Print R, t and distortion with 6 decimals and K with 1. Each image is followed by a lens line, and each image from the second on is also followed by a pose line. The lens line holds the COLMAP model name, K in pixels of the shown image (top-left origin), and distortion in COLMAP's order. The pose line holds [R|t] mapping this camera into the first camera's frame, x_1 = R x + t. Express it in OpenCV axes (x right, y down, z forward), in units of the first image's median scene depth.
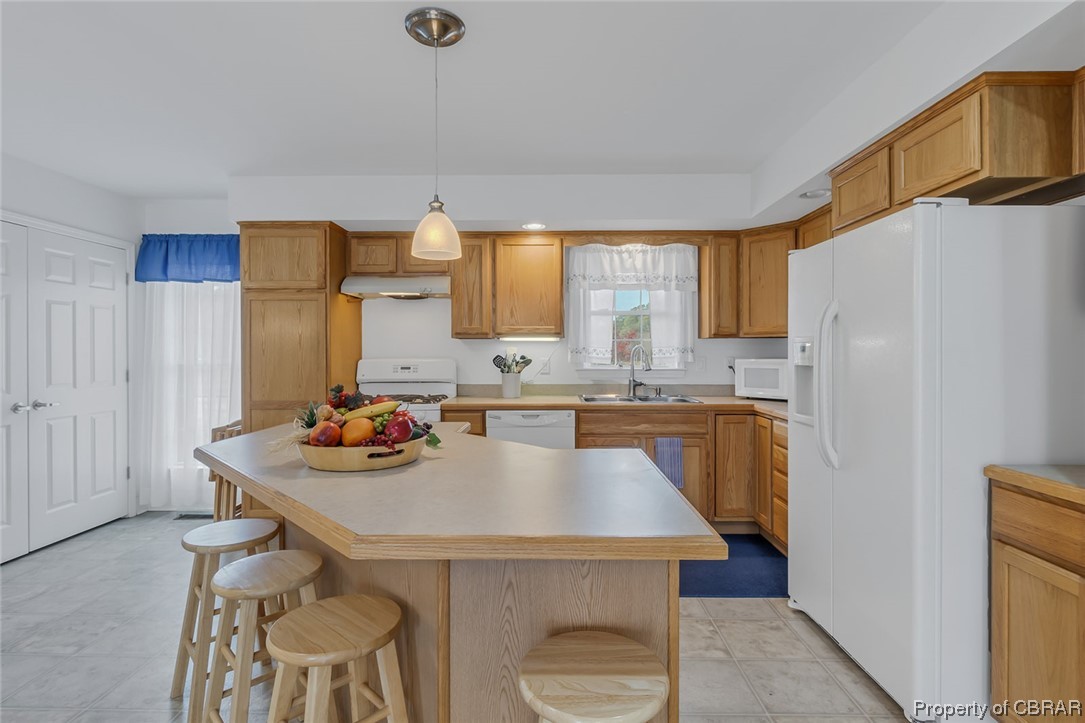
lens RADIAL K [[514.0, 0, 543.5], [0, 514.0, 357.4], [0, 0, 1]] dist [0.000560, 0.000029]
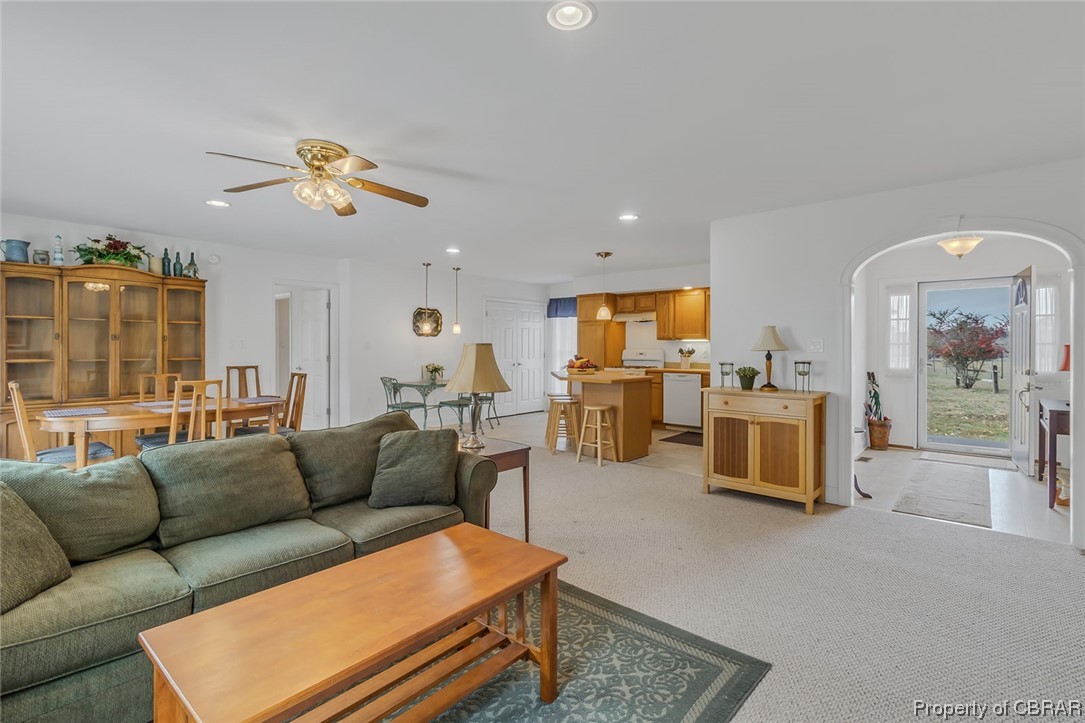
lens RADIAL K [[514.0, 0, 544.4], [0, 514.0, 352.2], [0, 0, 1]] dist [0.000560, 0.000029]
pose [[0.754491, 0.010436, -0.656227, 0.851912], [-0.009576, 0.999942, 0.004893, 0.007286], [0.656241, 0.002592, 0.754547, -0.908433]]
